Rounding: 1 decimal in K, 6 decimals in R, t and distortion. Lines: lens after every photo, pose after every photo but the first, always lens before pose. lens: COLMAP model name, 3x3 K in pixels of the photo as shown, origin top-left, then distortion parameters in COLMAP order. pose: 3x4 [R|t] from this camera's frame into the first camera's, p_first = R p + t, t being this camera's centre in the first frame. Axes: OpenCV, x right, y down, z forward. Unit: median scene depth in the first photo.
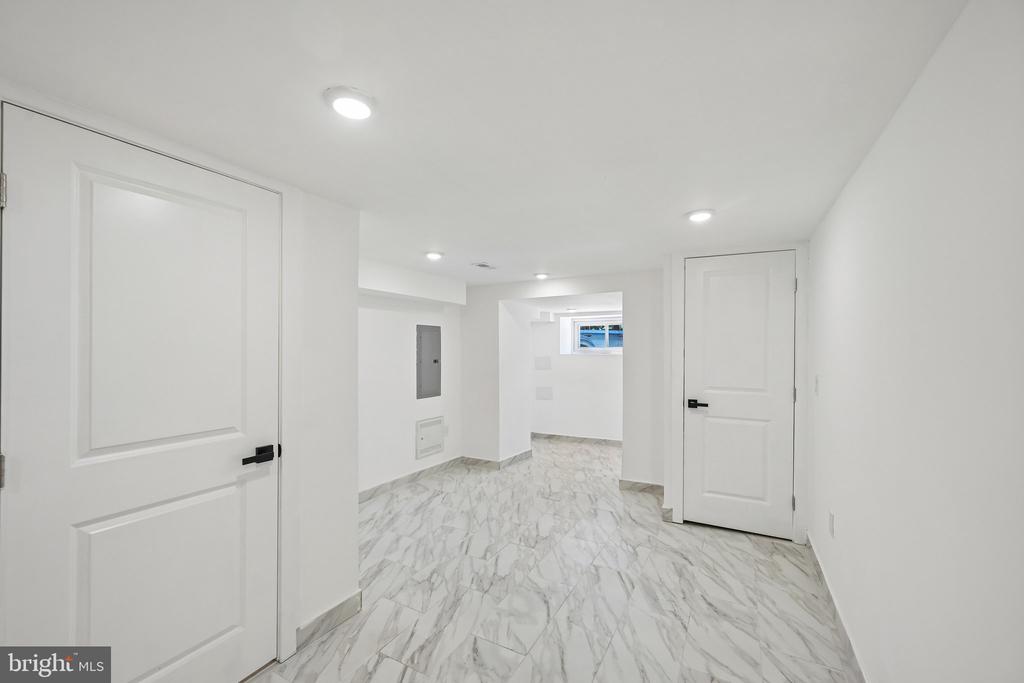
lens RADIAL K [[402.4, 0, 509.0], [0, 402.4, 344.7], [0, 0, 1]] dist [-0.001513, 0.000976]
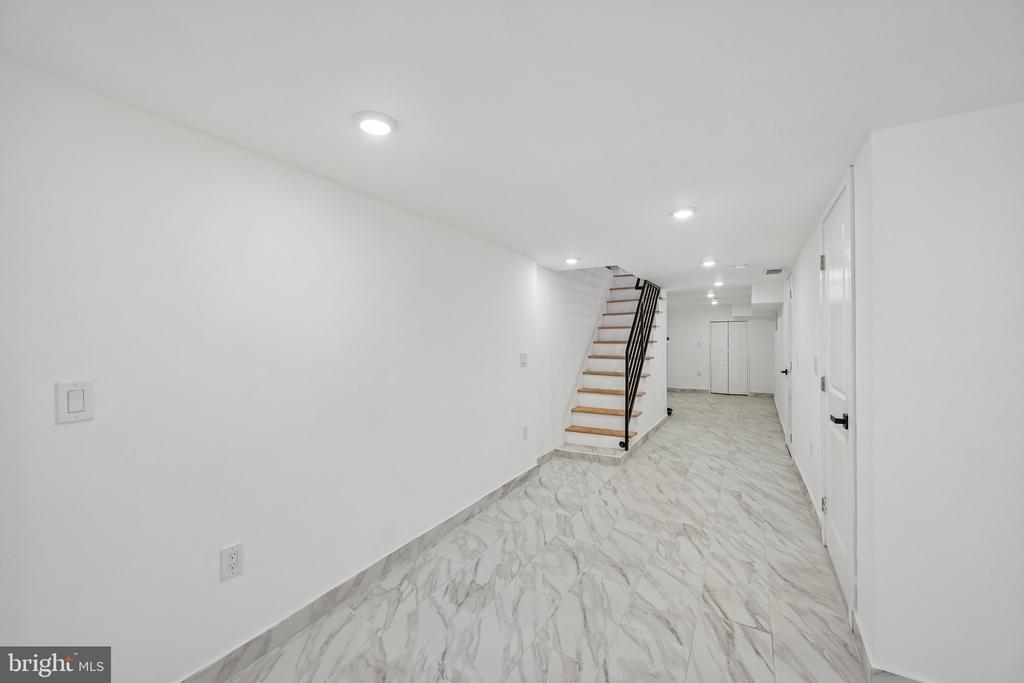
lens RADIAL K [[402.4, 0, 514.0], [0, 402.4, 343.5], [0, 0, 1]] dist [-0.001513, 0.000976]
pose [[-0.999962, 0.005805, 0.006512, 0.297731], [0.005771, 0.999970, -0.005154, 0.047554], [-0.006541, -0.005117, -0.999966, 1.985336]]
